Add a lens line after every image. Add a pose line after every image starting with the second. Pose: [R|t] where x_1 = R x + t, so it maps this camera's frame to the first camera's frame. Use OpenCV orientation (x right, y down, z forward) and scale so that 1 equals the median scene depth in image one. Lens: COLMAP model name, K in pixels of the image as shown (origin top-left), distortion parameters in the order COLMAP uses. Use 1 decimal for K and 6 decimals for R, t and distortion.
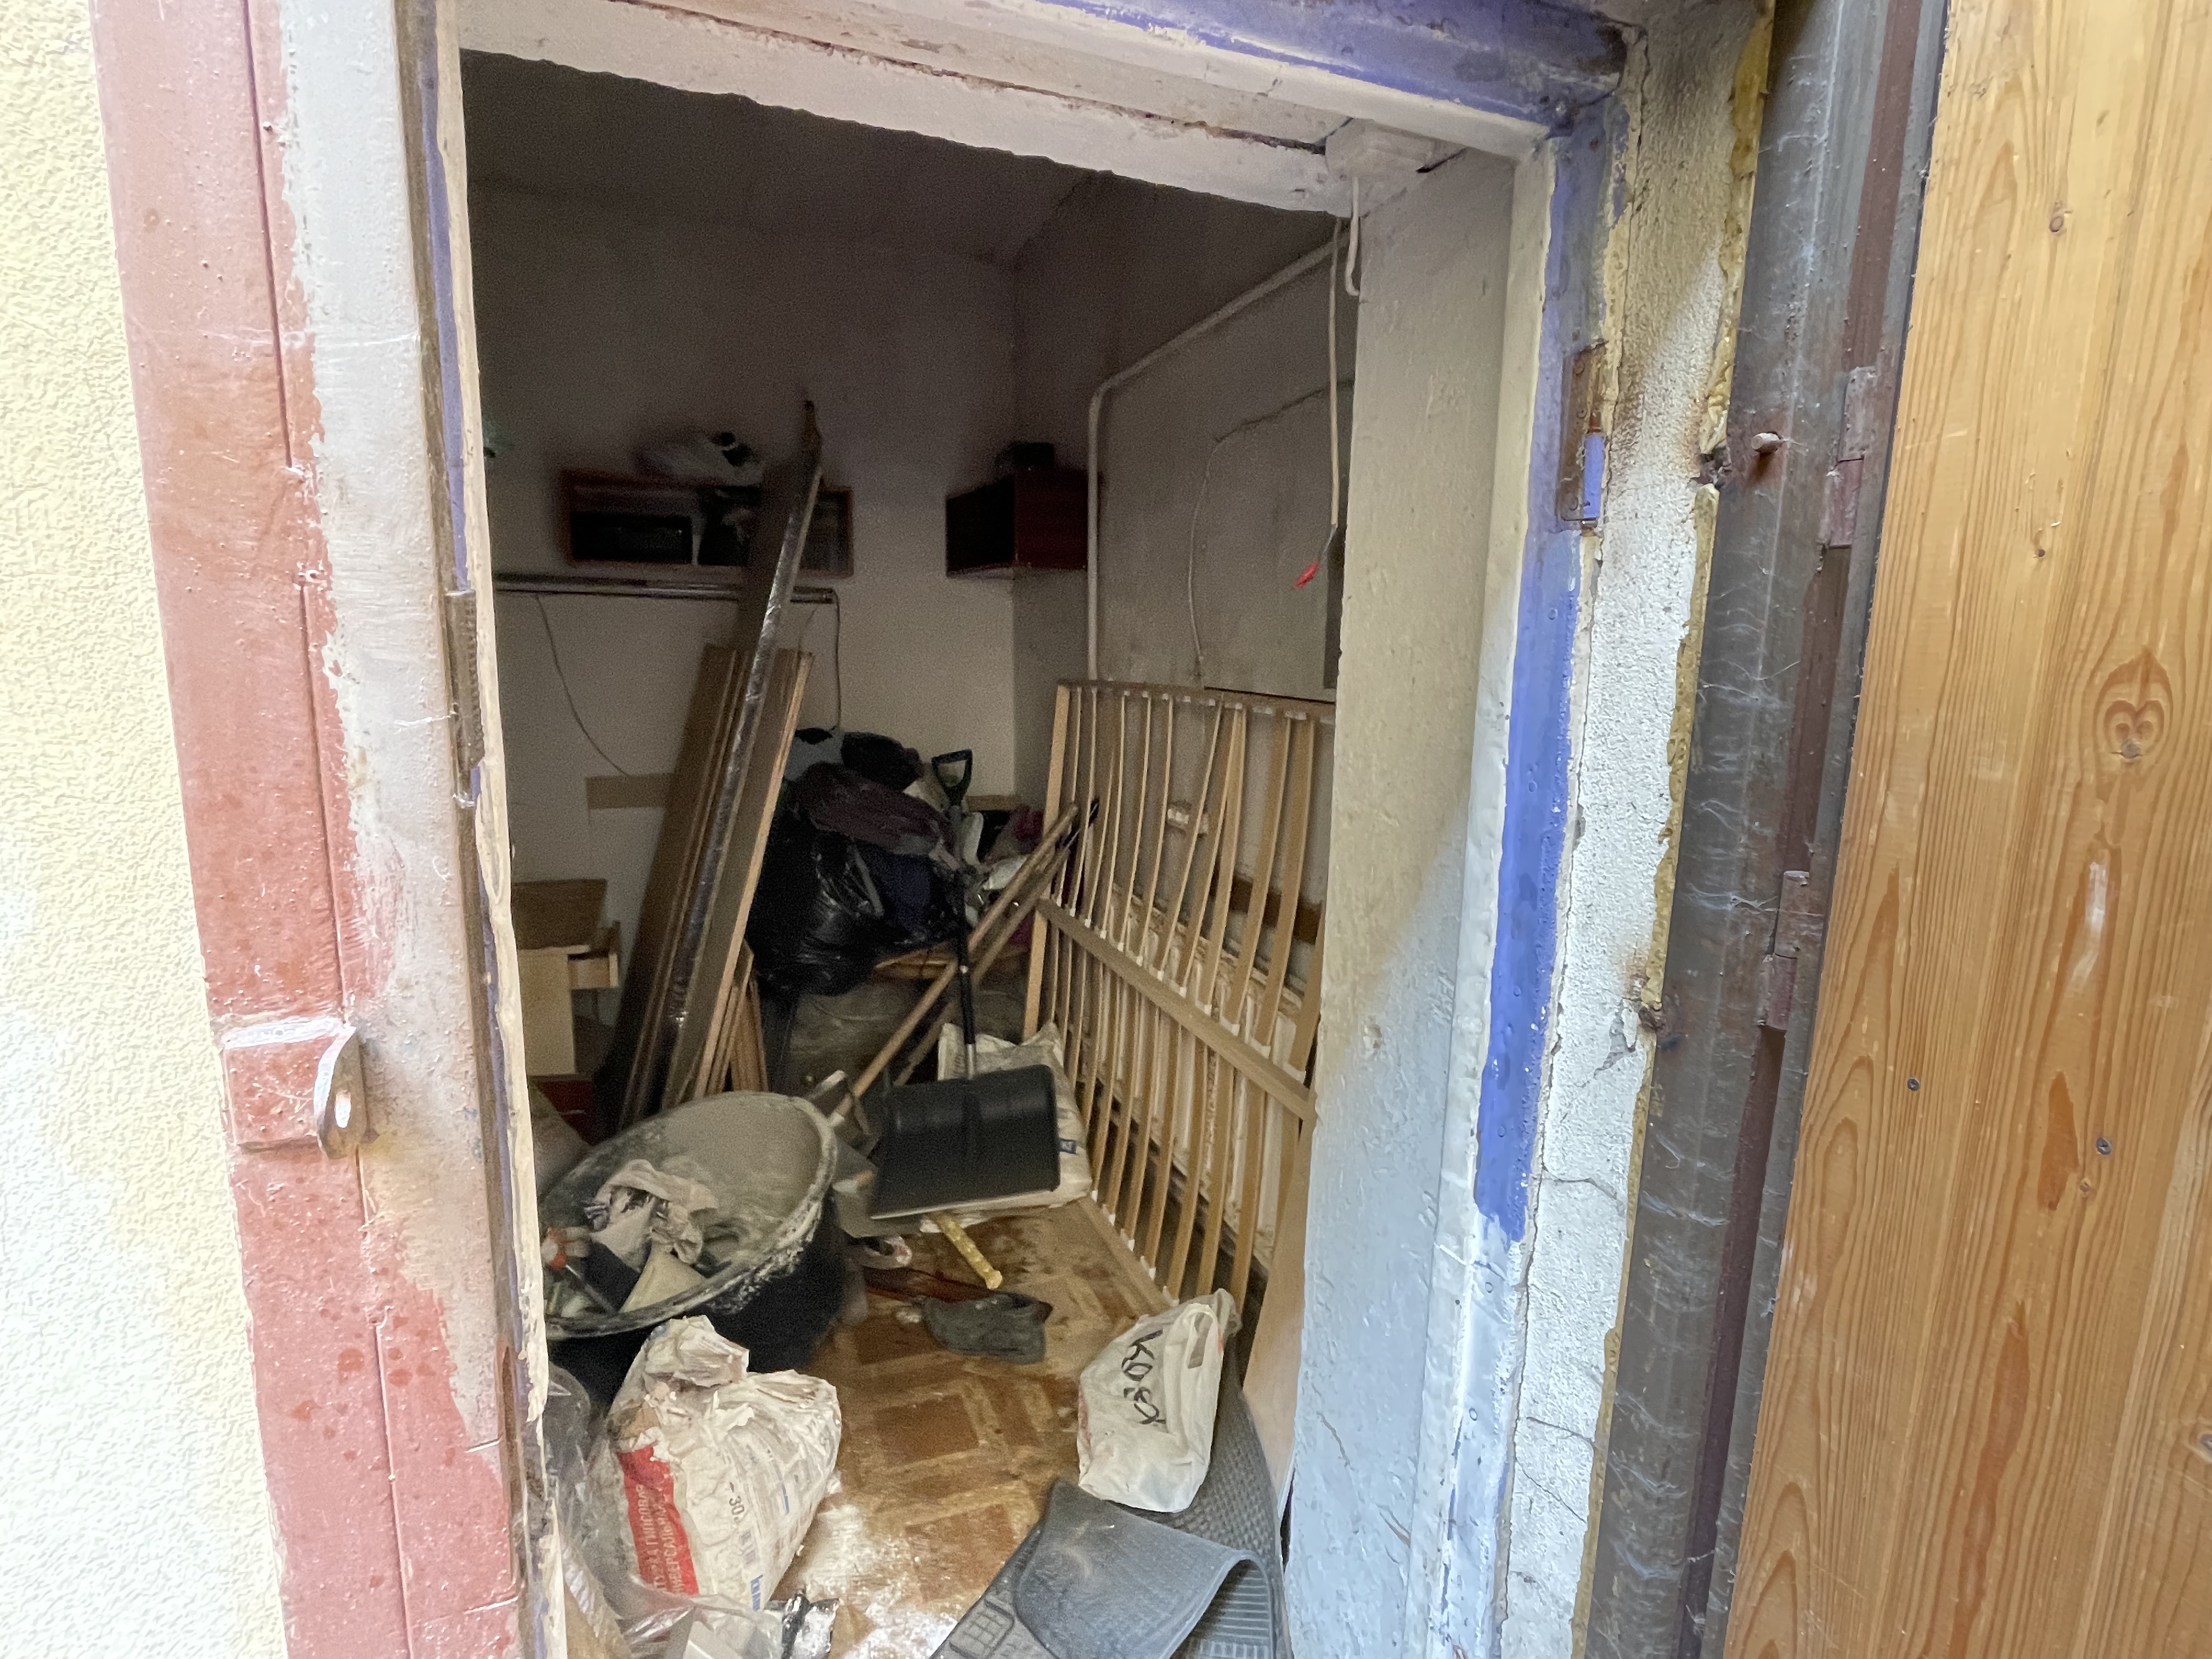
lens RADIAL K [[1091.1, 0, 1108.0], [0, 1091.1, 834.7], [0, 0, 1]] dist [-0.000644, -0.000077]
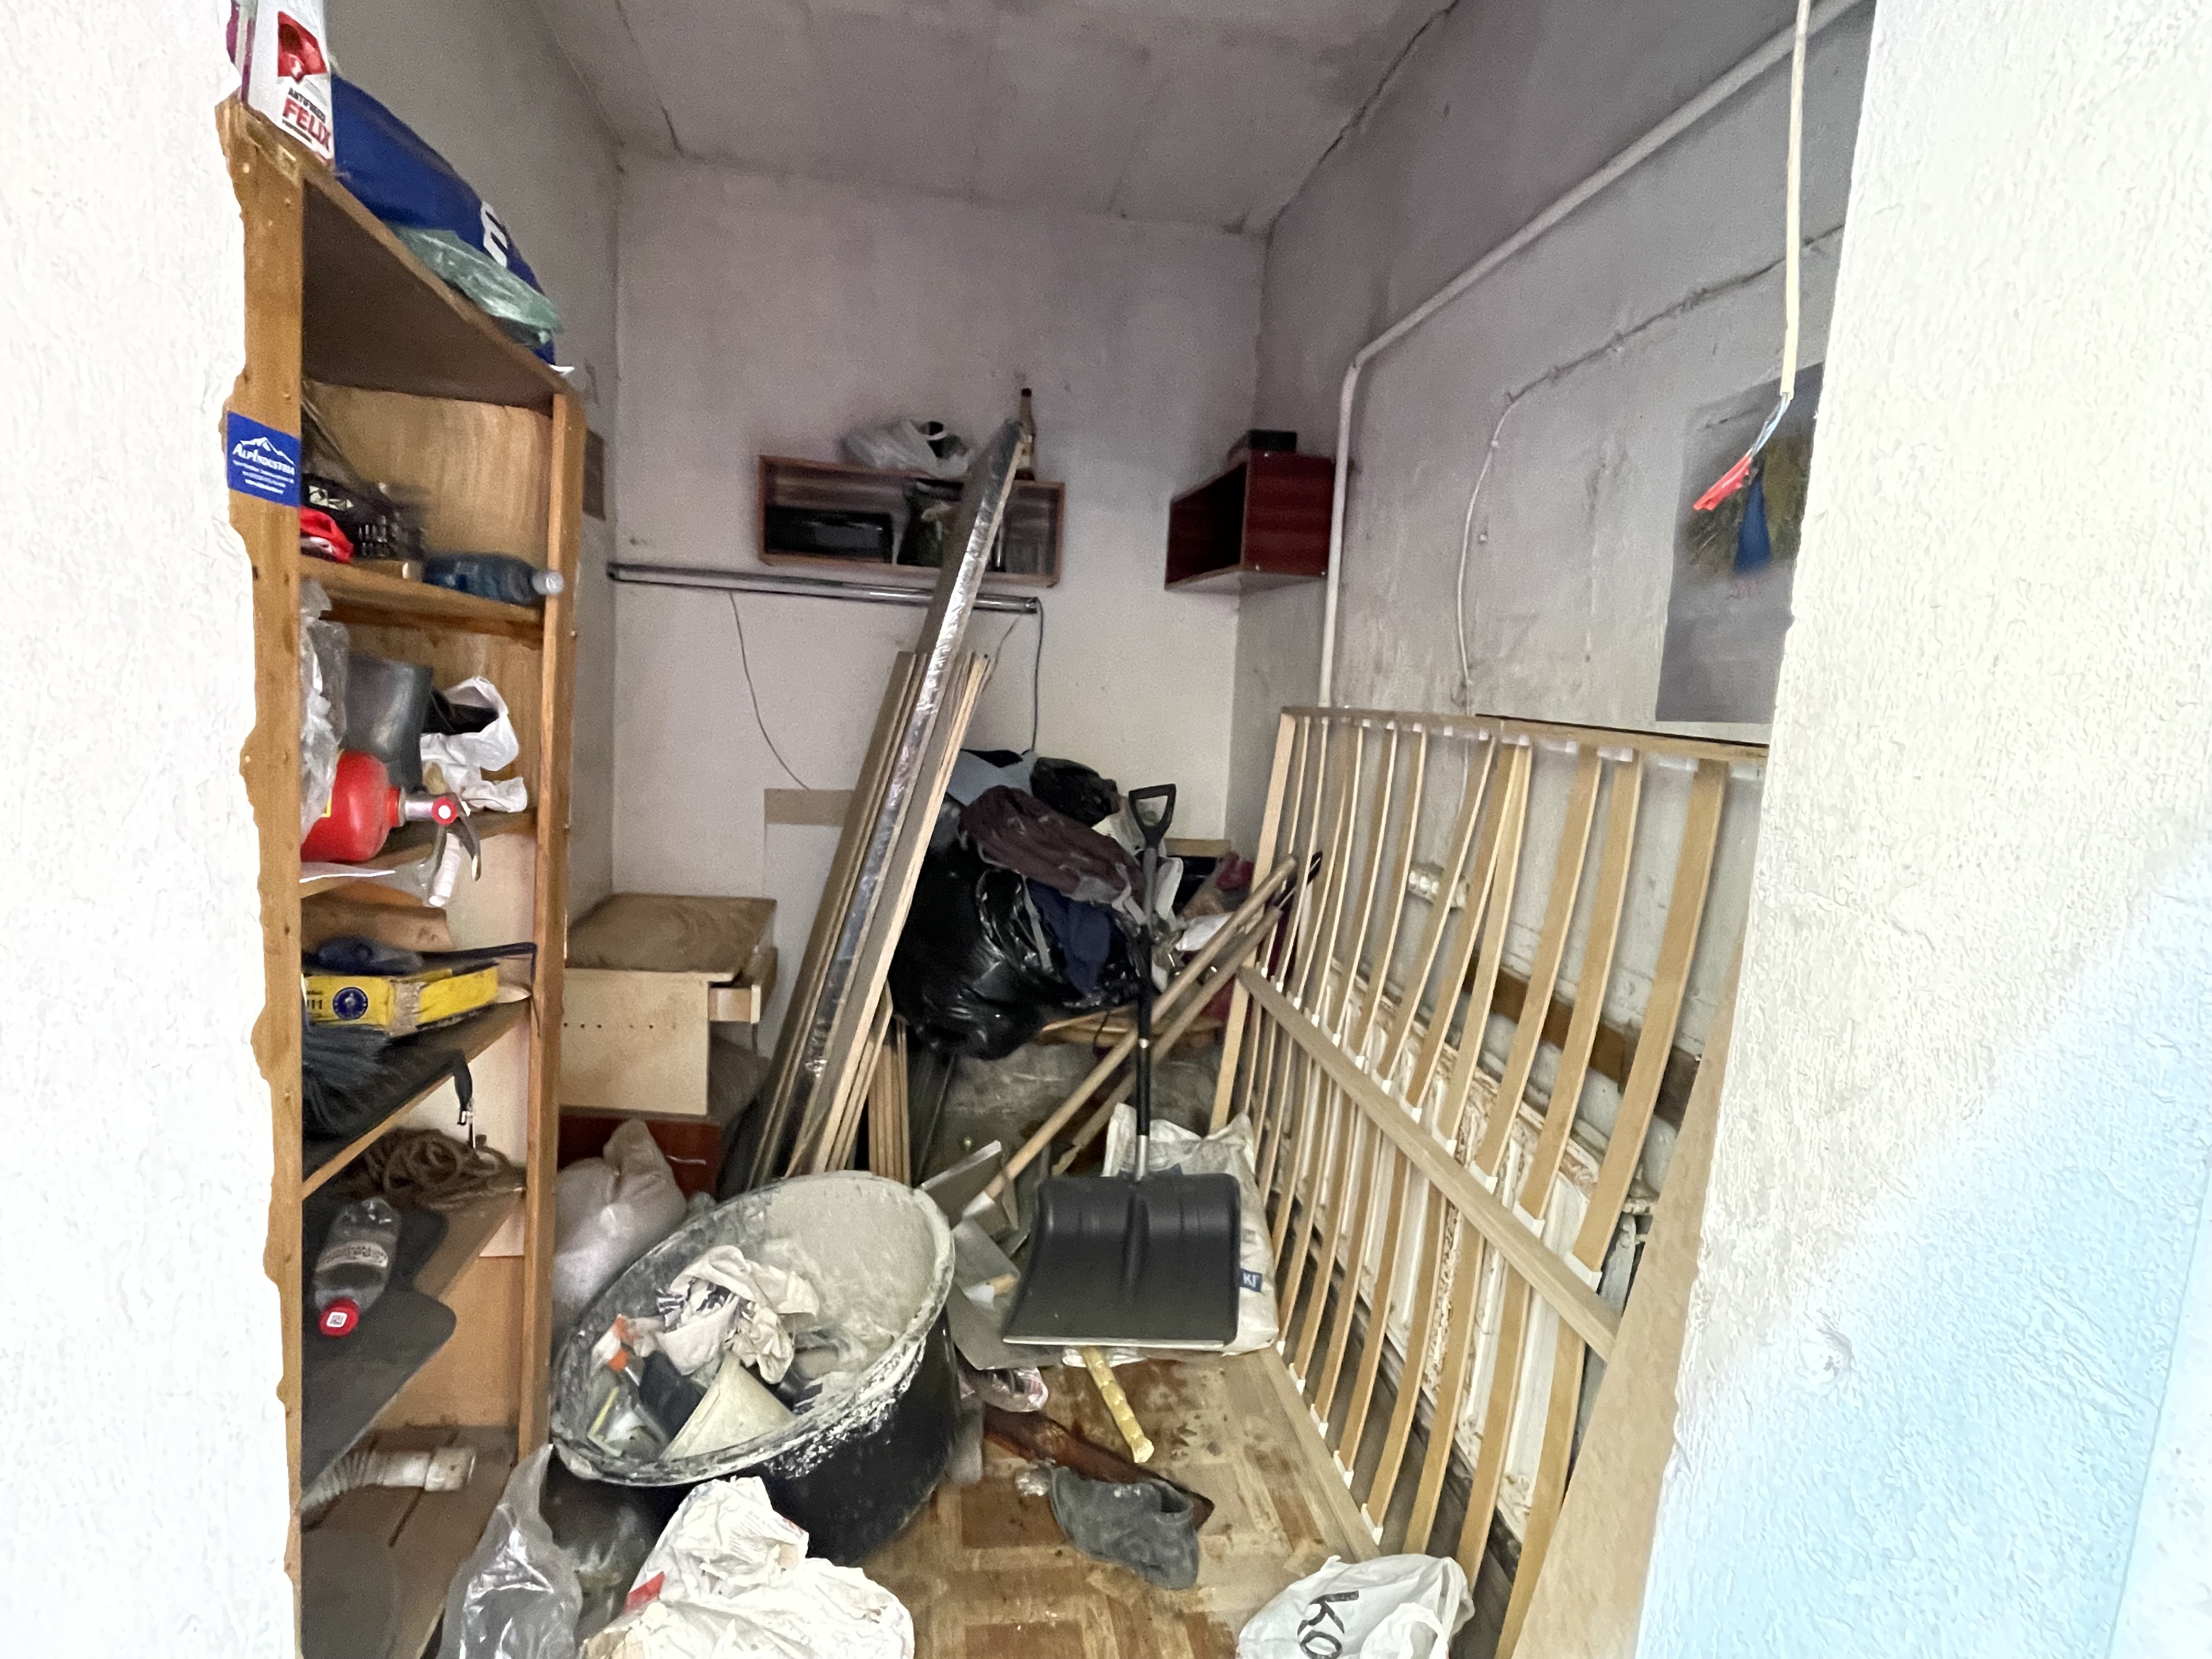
lens RADIAL K [[1091.1, 0, 1108.0], [0, 1091.1, 834.7], [0, 0, 1]] dist [-0.000644, -0.000077]
pose [[0.977103, 0.069635, -0.201048, -0.001663], [-0.077941, 0.996389, -0.033686, -0.006601], [0.197976, 0.048584, 0.979002, 0.186422]]
